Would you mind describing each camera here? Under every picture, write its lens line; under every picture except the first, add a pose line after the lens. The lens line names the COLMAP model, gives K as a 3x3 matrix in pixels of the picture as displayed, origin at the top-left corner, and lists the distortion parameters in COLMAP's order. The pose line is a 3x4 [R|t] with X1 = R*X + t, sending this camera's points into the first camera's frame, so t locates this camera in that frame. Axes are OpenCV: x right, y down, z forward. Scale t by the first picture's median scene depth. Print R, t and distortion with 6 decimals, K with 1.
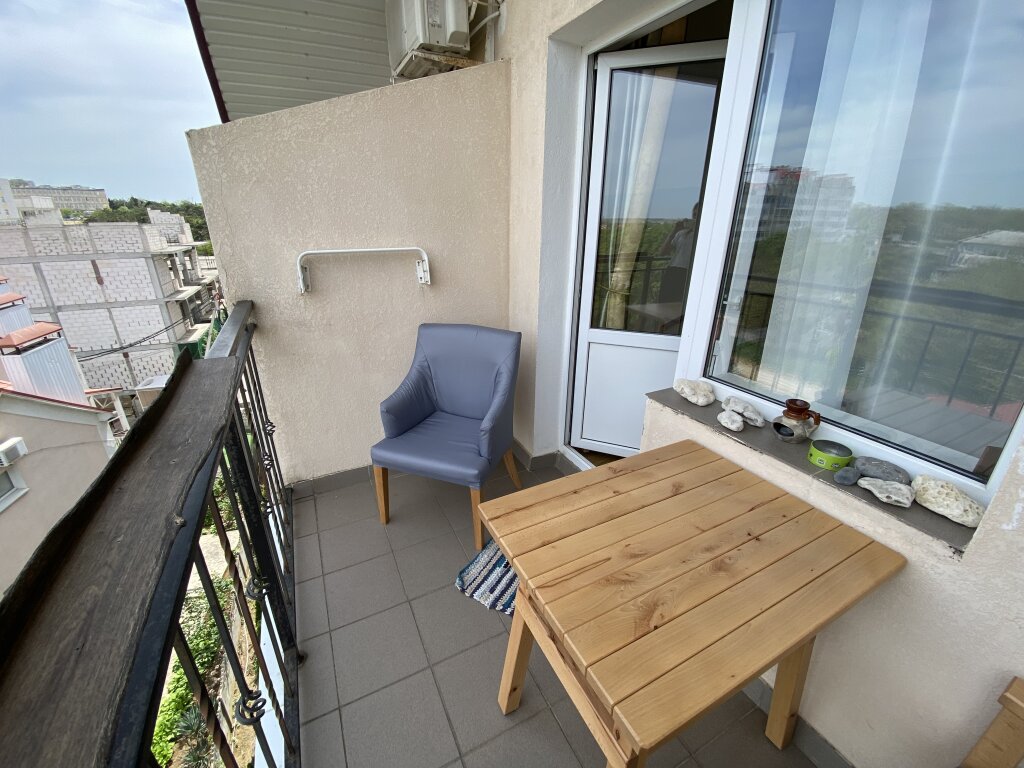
lens RADIAL K [[424.1, 0, 512.0], [0, 424.1, 384.0], [0, 0, 1]] dist [0.000901, -0.000024]
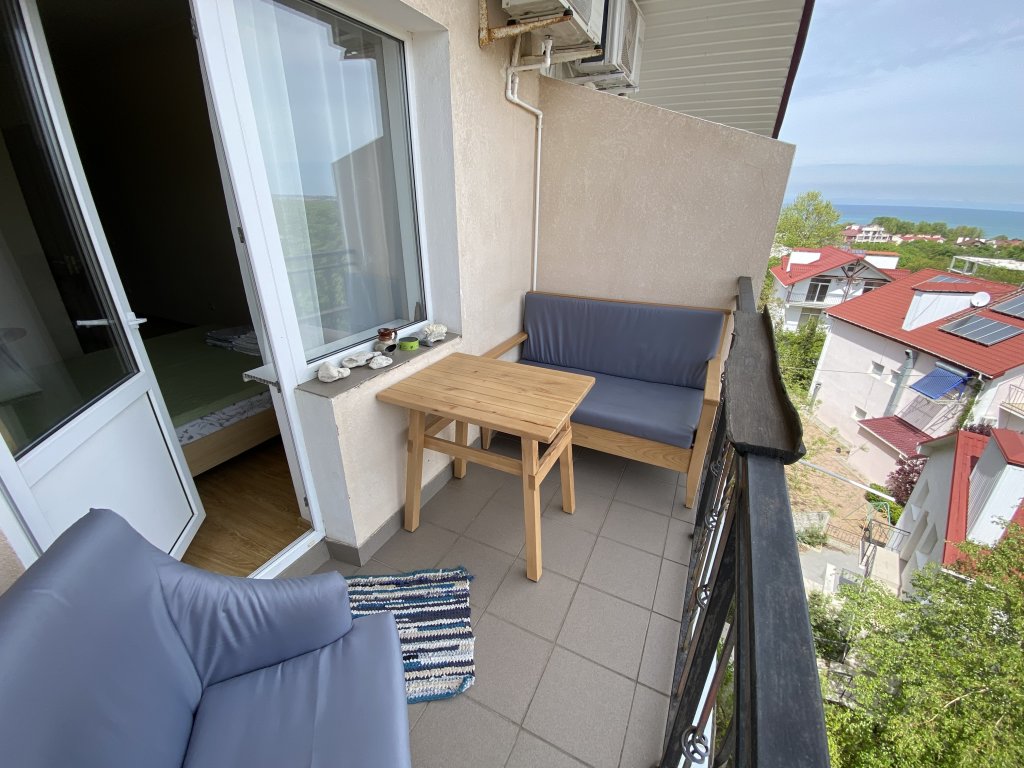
lens RADIAL K [[405.8, 0, 512.0], [0, 405.8, 366.6], [0, 0, 1]] dist [-0.021533, -0.000042]
pose [[-0.600527, -0.307474, 0.738124, -0.729124], [0.280979, 0.783096, 0.554808, -0.521259], [-0.748611, 0.540574, -0.383877, 1.210830]]
